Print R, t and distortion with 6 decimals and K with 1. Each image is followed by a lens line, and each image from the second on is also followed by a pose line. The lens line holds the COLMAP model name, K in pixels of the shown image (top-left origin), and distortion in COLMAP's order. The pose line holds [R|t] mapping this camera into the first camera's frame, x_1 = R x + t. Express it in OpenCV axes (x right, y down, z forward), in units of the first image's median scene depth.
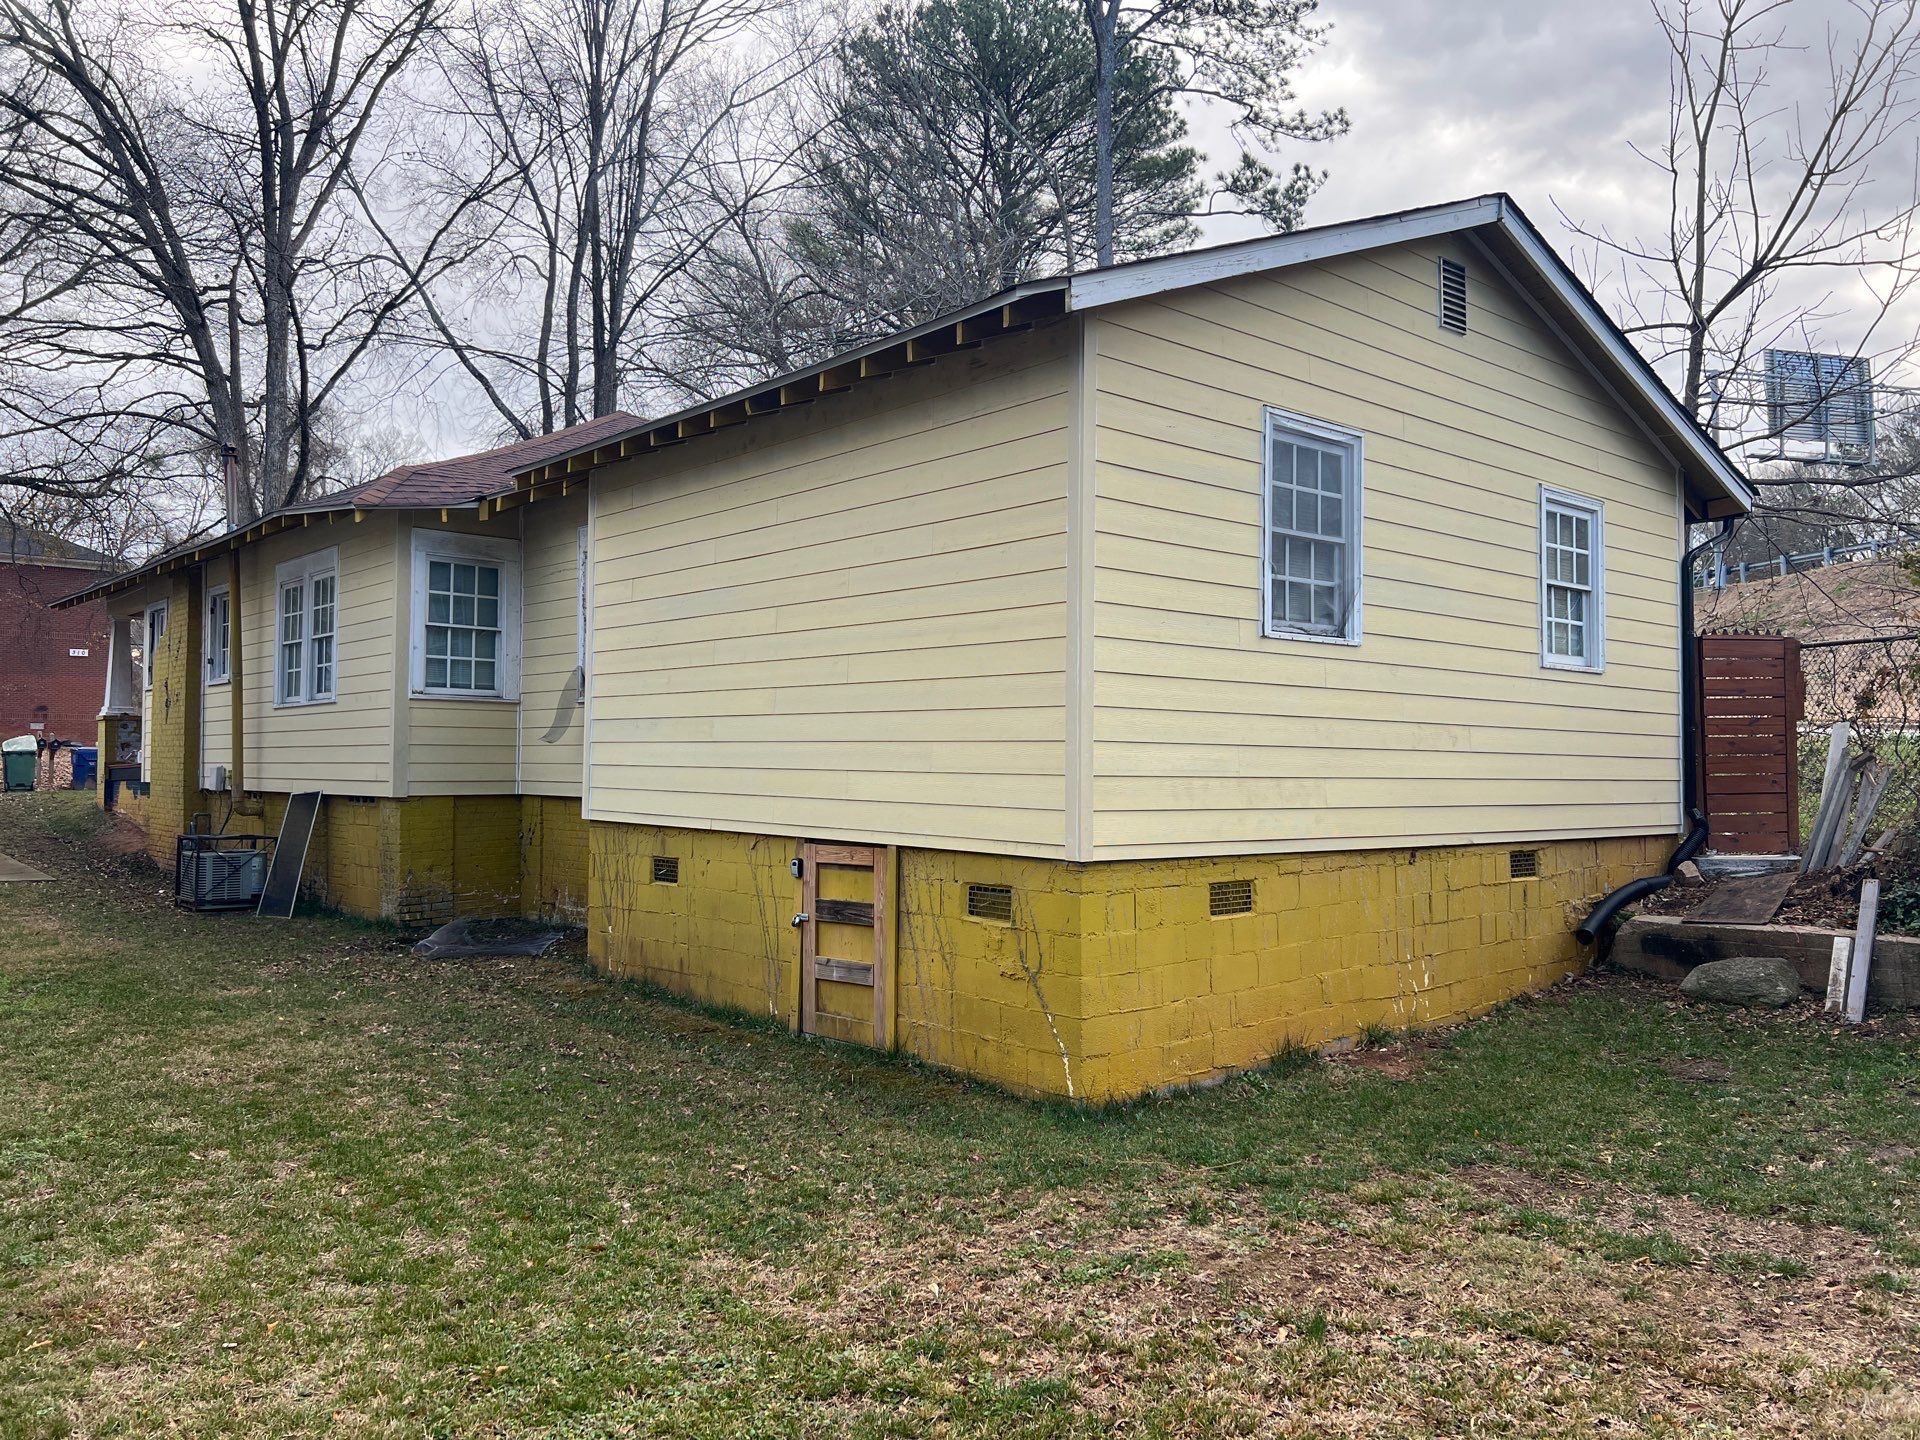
lens RADIAL K [[1453.0, 0, 954.7], [0, 1453.0, 719.0], [0, 0, 1]] dist [0.061525, -0.056309]
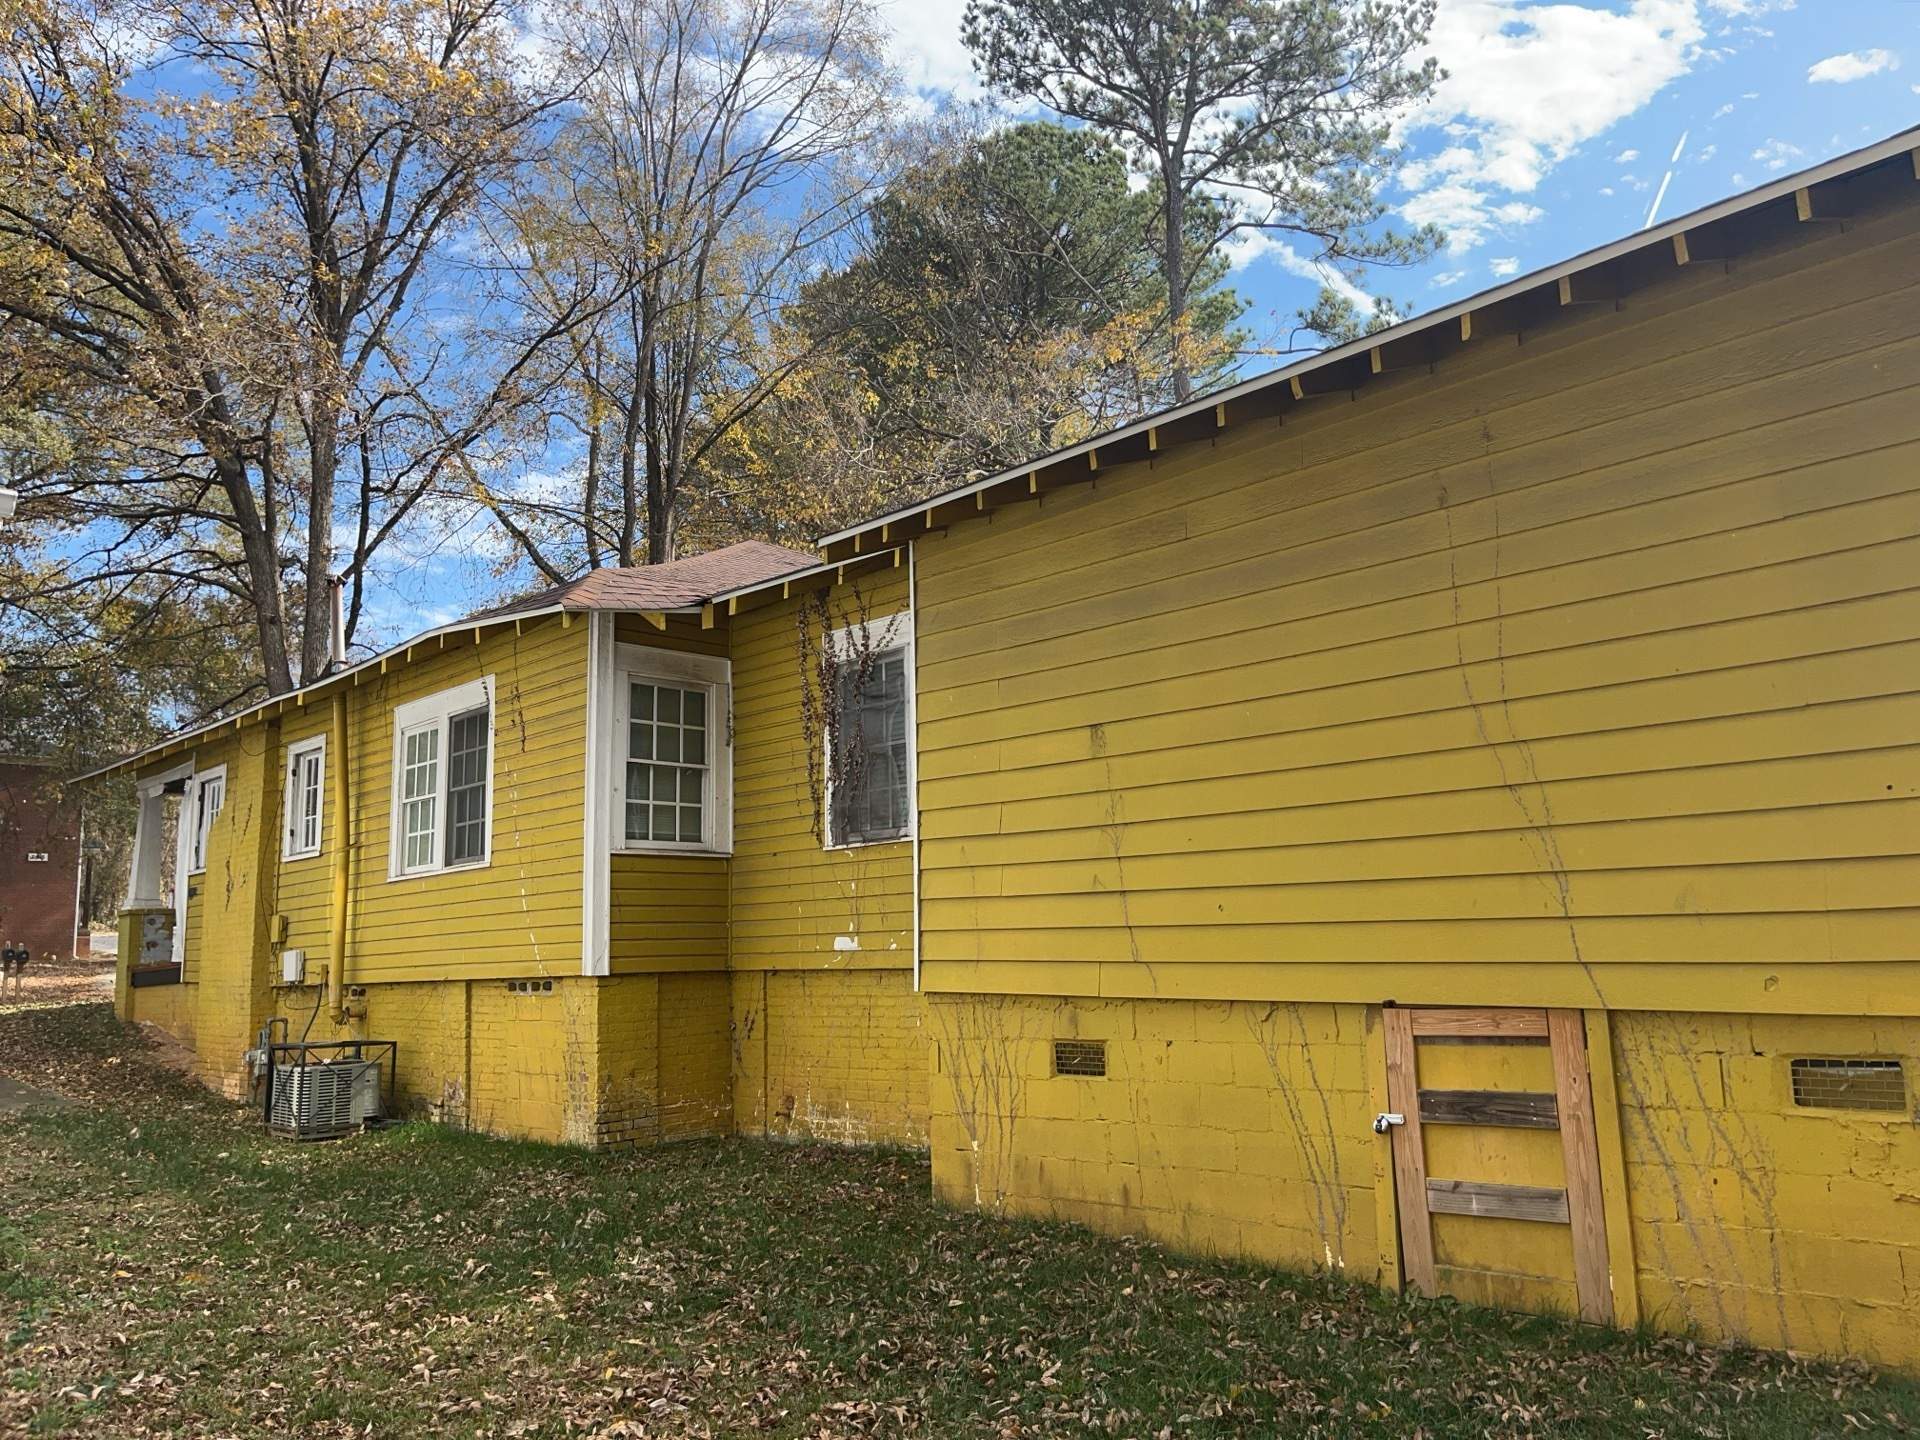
lens RADIAL K [[1453.0, 0, 900.4], [0, 1453.0, 717.4], [0, 0, 1]] dist [0.061525, -0.056309]
pose [[0.999207, -0.026239, 0.029945, -0.237621], [0.030063, 0.990337, -0.135385, 0.024485], [-0.026103, 0.136178, 0.990340, 0.204066]]
